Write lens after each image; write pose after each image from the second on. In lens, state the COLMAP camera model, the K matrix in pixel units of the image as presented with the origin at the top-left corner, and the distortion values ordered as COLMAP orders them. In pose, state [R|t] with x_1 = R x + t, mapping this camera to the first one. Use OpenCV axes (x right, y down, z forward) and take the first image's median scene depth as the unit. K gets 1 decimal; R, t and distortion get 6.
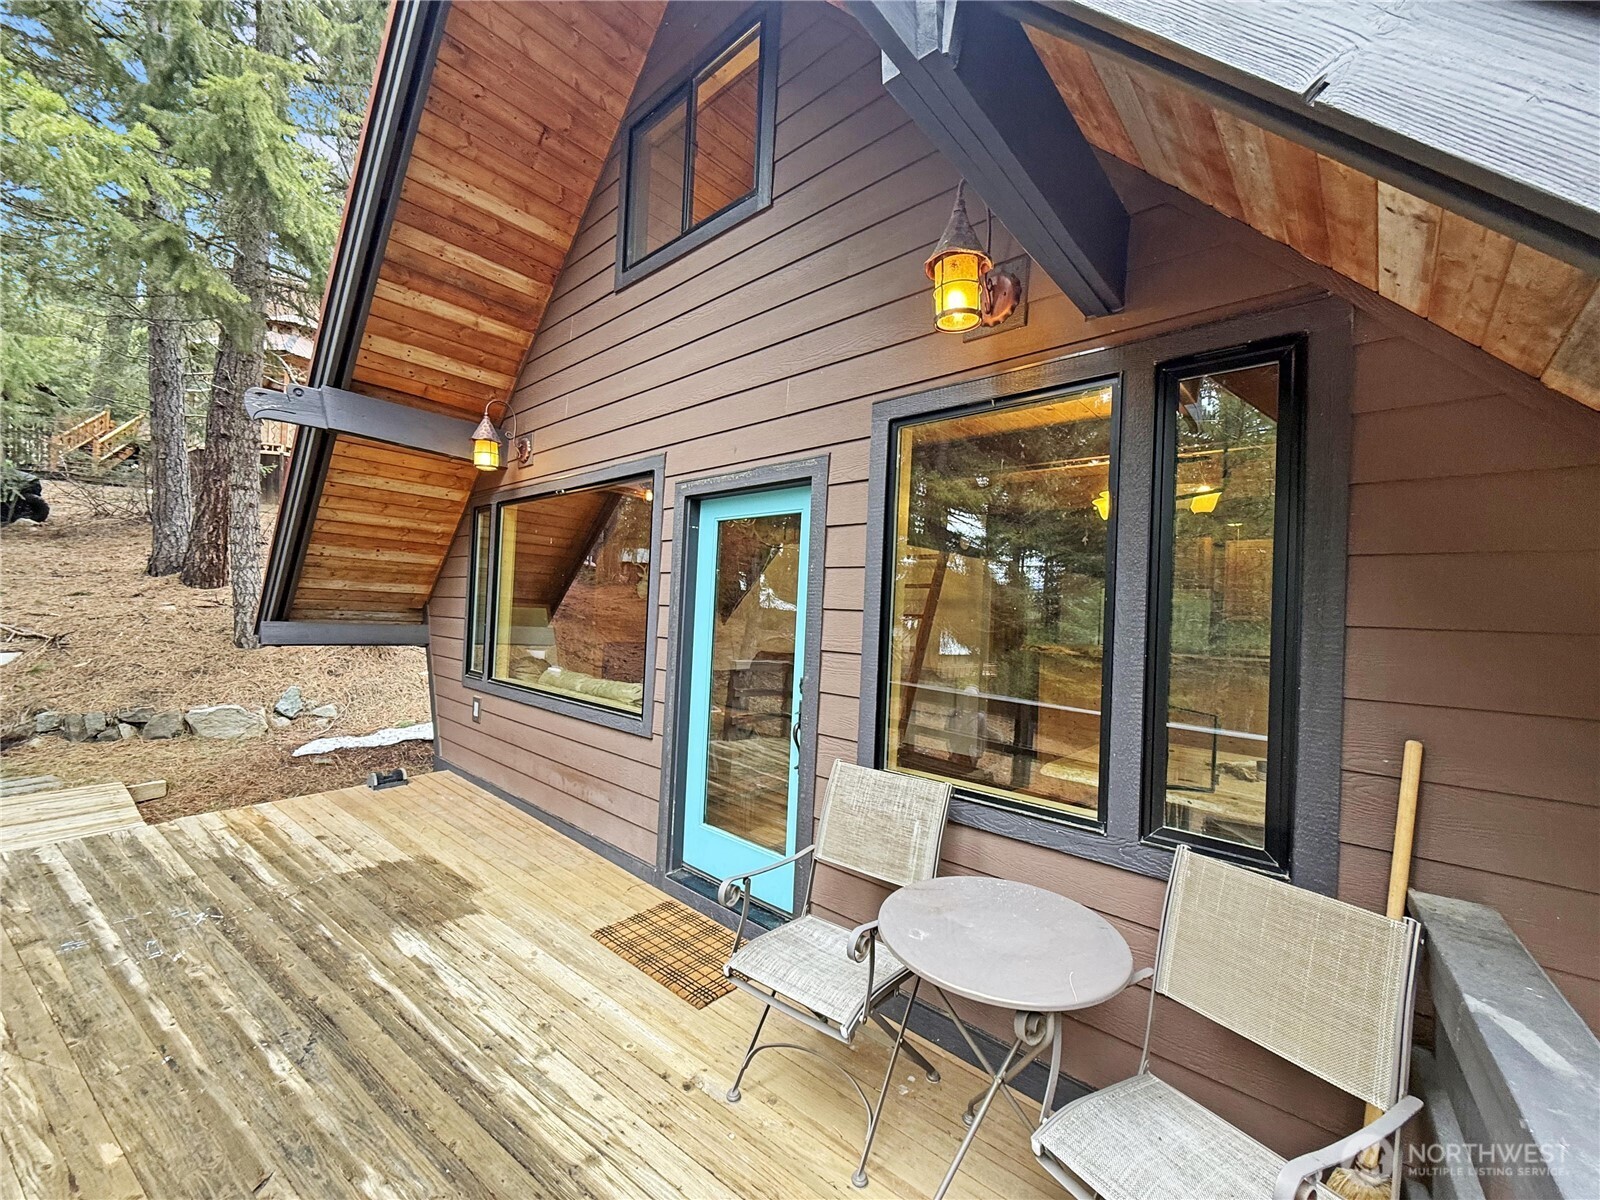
lens RADIAL K [[634.3, 0, 807.4], [0, 634.3, 605.1], [0, 0, 1]] dist [-0.000871, 0.000212]
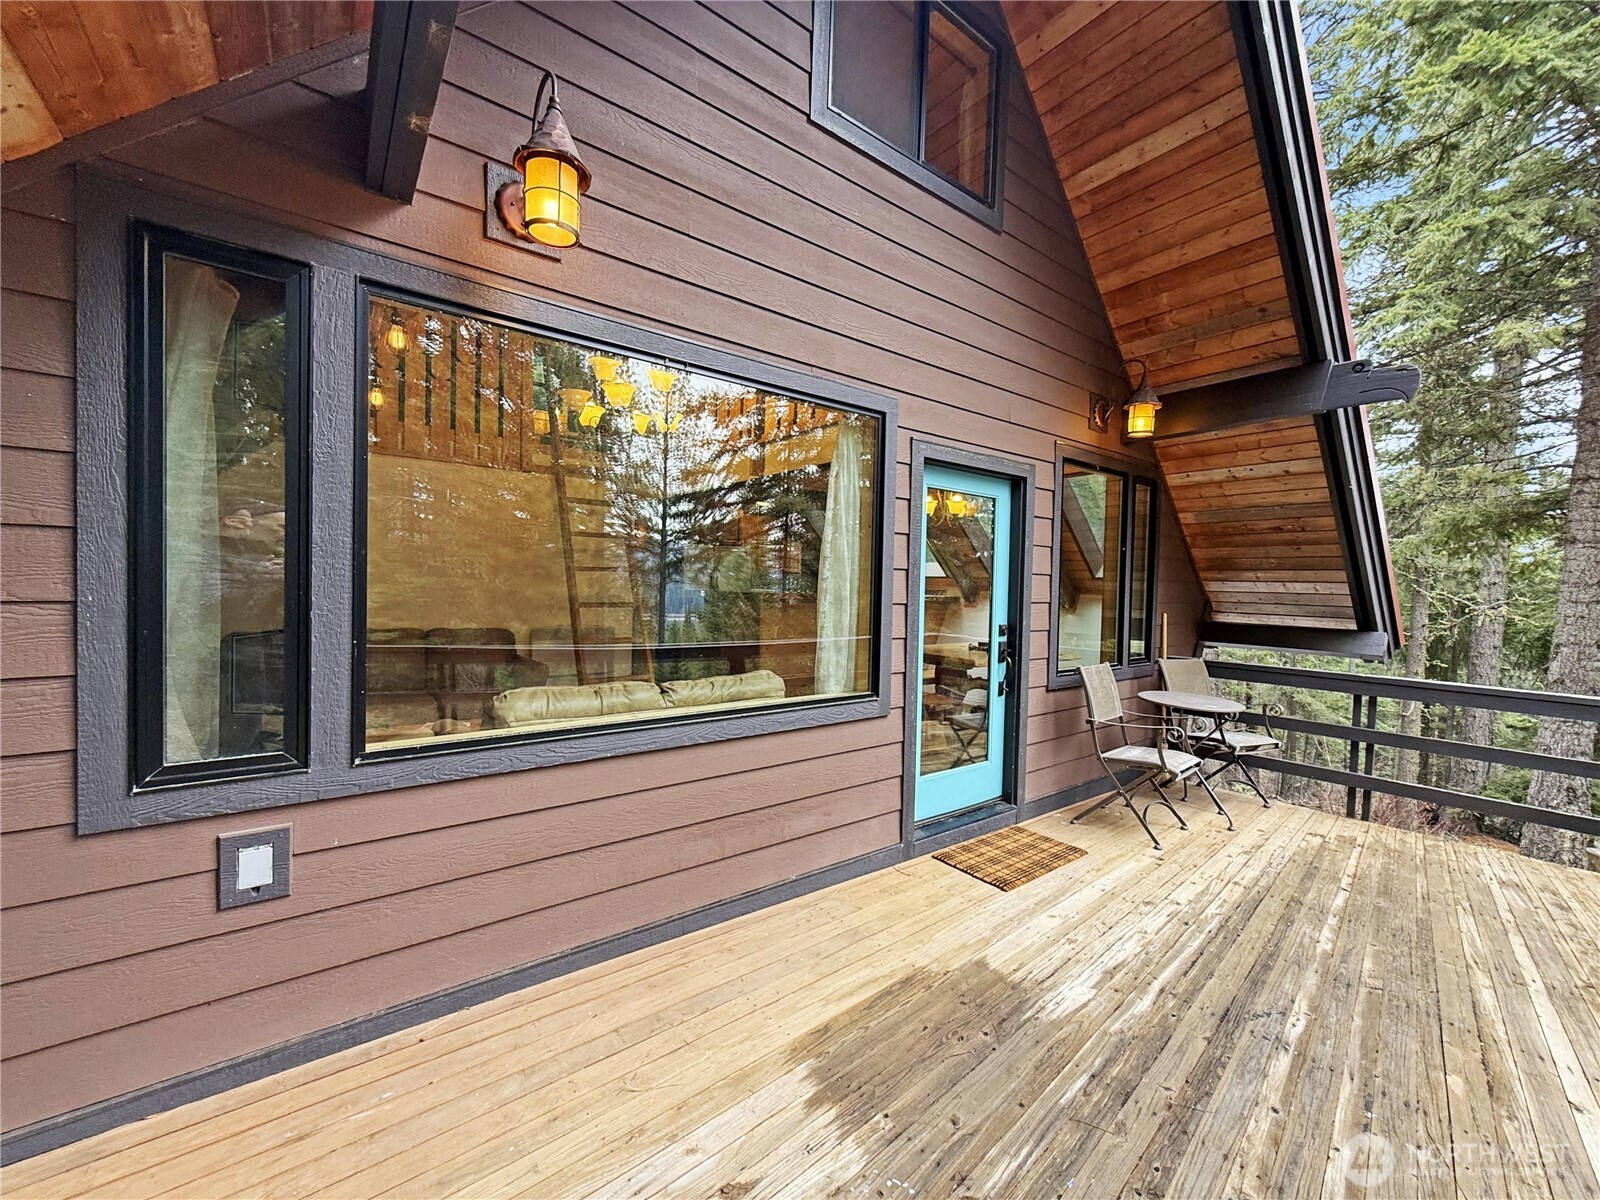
lens RADIAL K [[634.3, 0, 803.4], [0, 634.3, 604.0], [0, 0, 1]] dist [-0.000871, 0.000212]
pose [[0.188283, -0.065848, 0.979905, -1.476481], [-0.027981, 0.996985, 0.072372, -0.014182], [-0.981716, -0.041045, 0.185872, 1.226777]]
